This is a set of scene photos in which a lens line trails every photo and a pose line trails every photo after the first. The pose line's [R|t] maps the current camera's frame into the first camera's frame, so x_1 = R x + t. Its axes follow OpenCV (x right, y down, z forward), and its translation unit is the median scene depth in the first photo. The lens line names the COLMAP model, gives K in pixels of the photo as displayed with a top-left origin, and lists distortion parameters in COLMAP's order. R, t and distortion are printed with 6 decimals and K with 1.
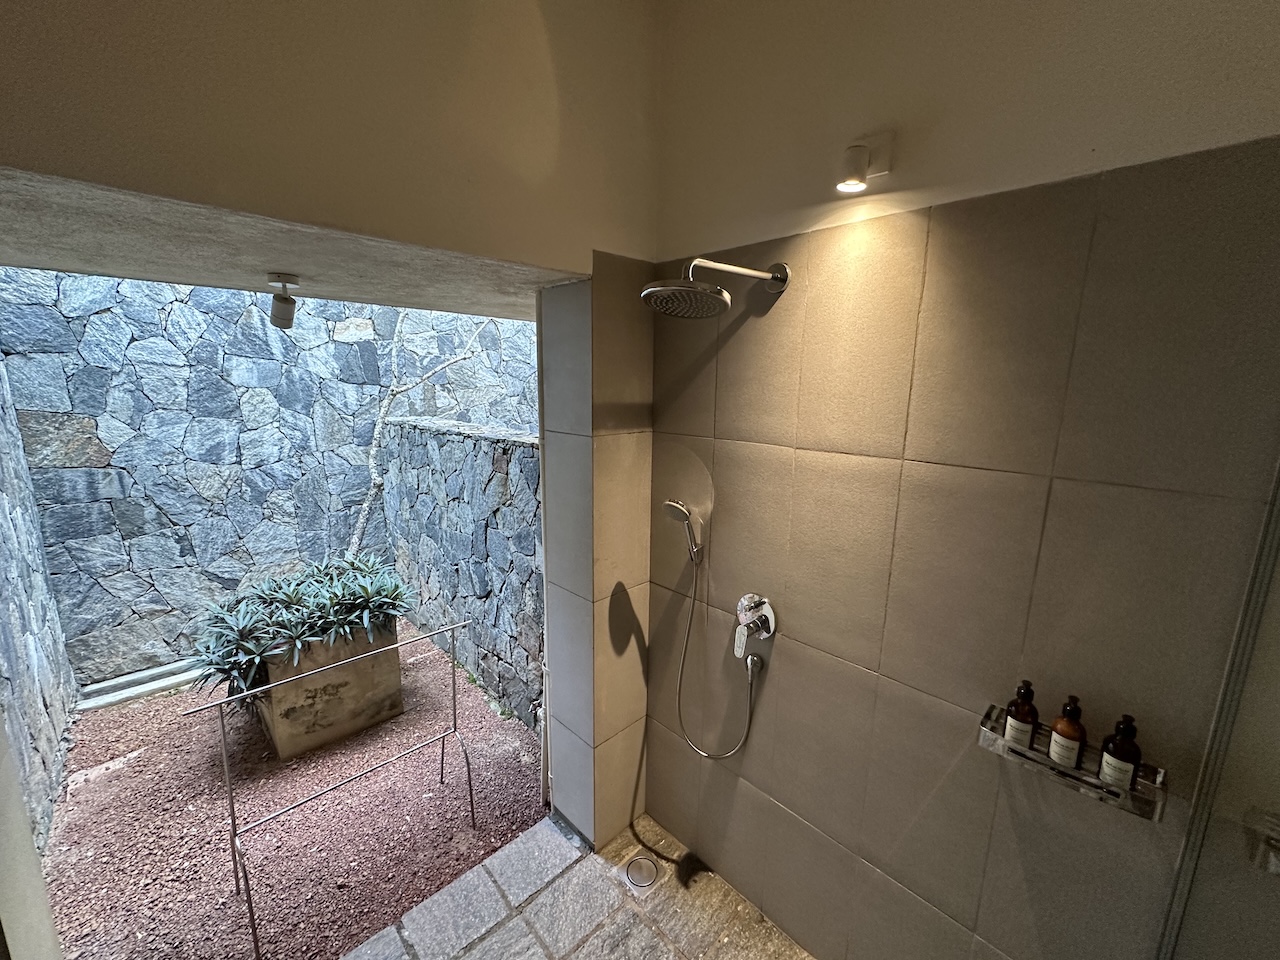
lens RADIAL K [[515.8, 0, 633.6], [0, 515.8, 480.5], [0, 0, 1]] dist [0.012038, -0.000401]
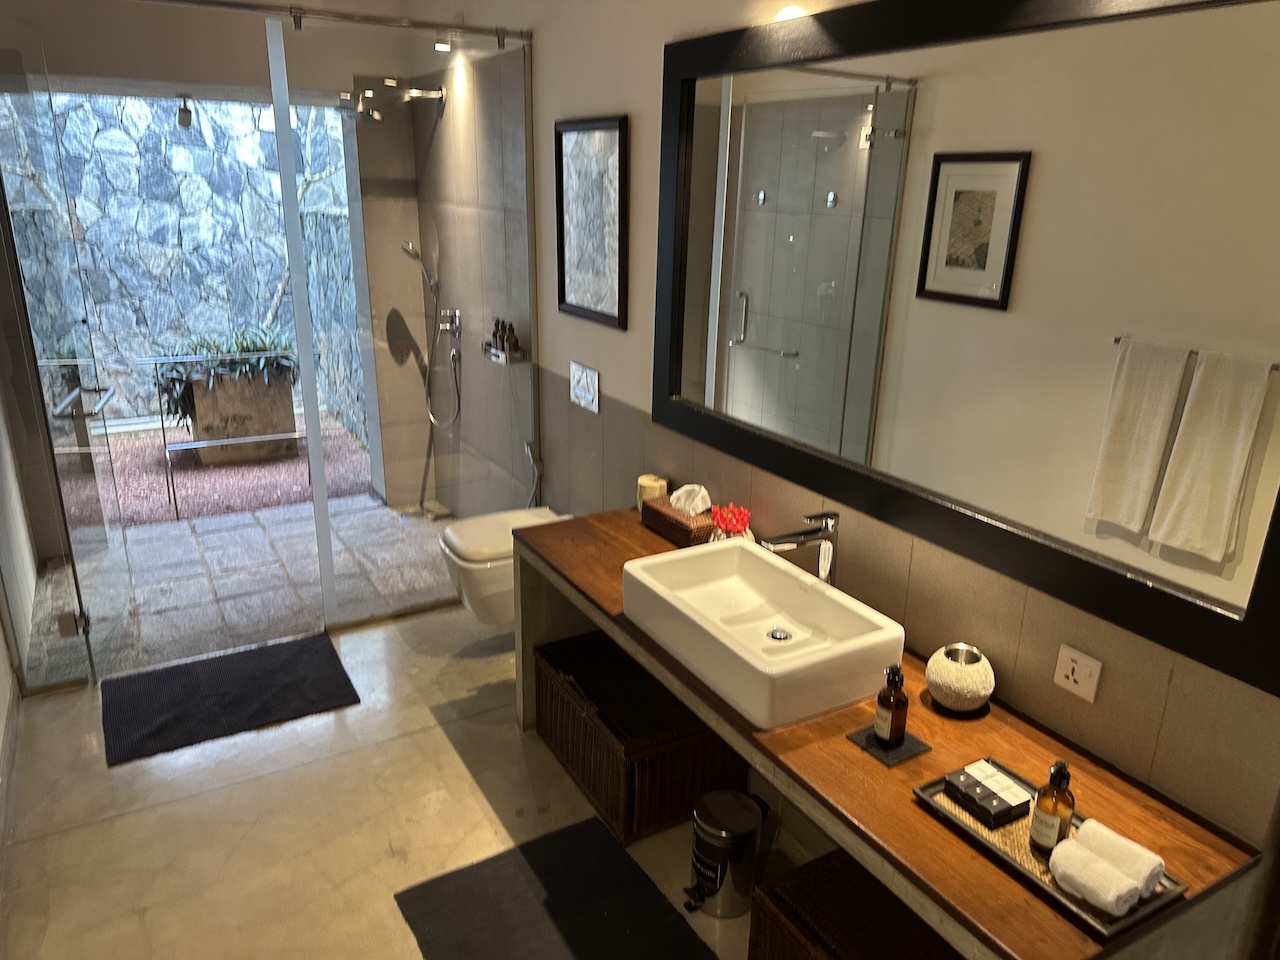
lens RADIAL K [[913.5, 0, 641.9], [0, 913.5, 479.2], [0, 0, 1]] dist [0.020833, -0.019588]
pose [[0.974117, 0.075175, -0.213177, 0.687624], [-0.049615, 0.991188, 0.122818, 0.180235], [0.220531, -0.109062, 0.969263, -0.771010]]
